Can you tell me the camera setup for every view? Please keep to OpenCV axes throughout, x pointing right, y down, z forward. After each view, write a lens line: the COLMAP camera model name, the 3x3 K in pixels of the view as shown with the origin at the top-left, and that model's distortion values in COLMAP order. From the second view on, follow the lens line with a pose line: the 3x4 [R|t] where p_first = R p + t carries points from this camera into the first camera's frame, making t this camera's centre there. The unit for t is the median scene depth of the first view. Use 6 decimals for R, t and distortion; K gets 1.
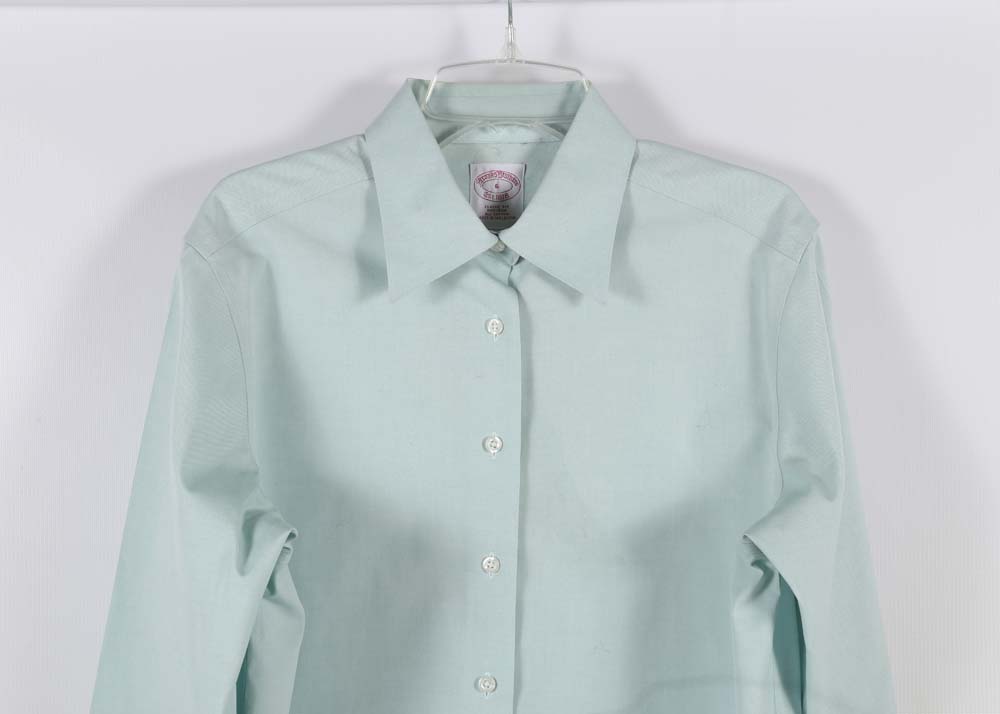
lens RADIAL K [[2513.4, 0, 502.4], [0, 2513.4, 354.1], [0, 0, 1]] dist [0.434609, 0.000000]
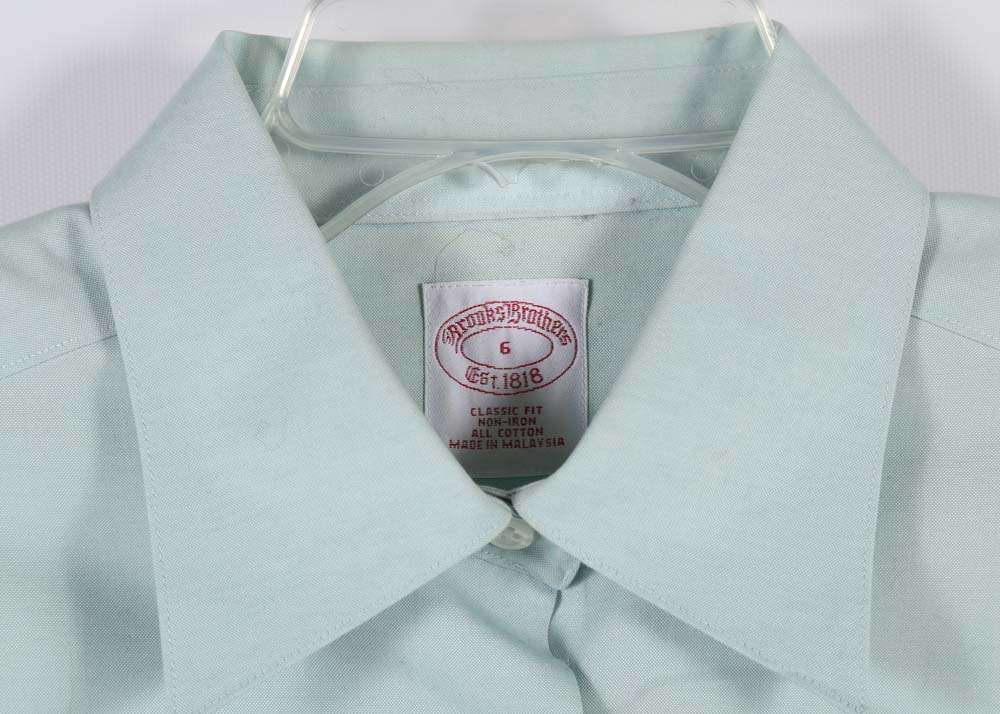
lens RADIAL K [[2986.7, 0, 492.0], [0, 2986.7, 352.9], [0, 0, 1]] dist [0.757459, 0.000000]
pose [[0.999233, -0.032134, -0.022367, 0.004861], [0.030689, 0.997592, -0.062195, -0.042053], [0.024311, 0.061461, 0.997813, 0.613084]]
